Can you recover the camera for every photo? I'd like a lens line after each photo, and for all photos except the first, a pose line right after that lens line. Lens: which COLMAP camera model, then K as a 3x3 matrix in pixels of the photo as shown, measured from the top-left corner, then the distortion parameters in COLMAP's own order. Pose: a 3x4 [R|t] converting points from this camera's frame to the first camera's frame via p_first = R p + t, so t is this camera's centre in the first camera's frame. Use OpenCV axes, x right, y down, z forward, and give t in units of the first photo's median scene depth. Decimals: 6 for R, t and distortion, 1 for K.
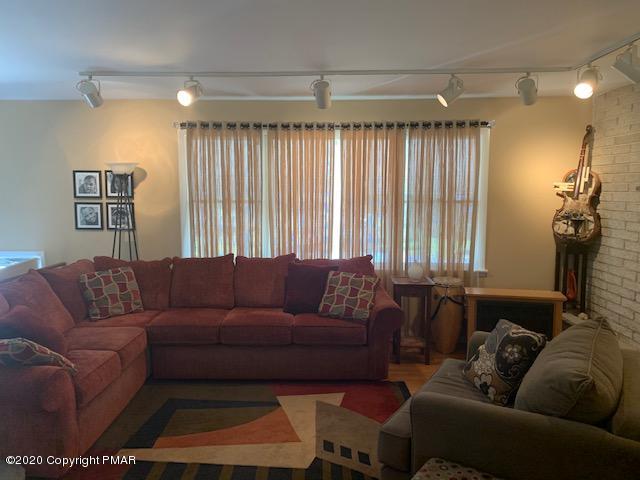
lens RADIAL K [[499.6, 0, 319.0], [0, 499.6, 216.3], [0, 0, 1]] dist [0.034714, -0.044467]
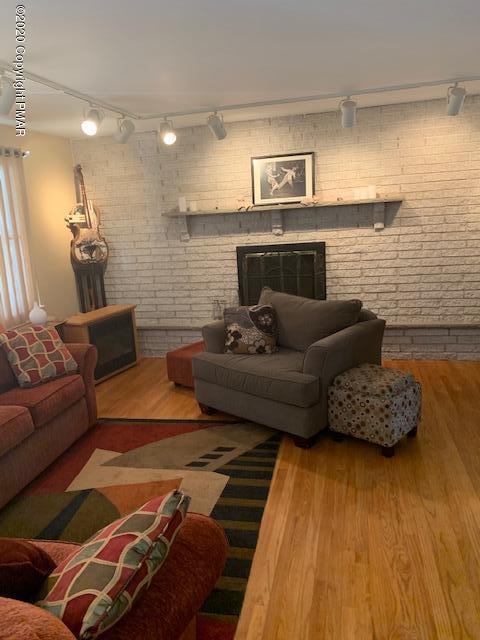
lens RADIAL K [[470.1, 0, 240.0], [0, 470.1, 320.0], [0, 0, 1]] dist [-0.034321, -0.002460]
pose [[0.183018, -0.228479, 0.956191, -0.653462], [0.126447, 0.970011, 0.207578, -0.011607], [-0.974944, 0.082917, 0.206421, 0.560851]]
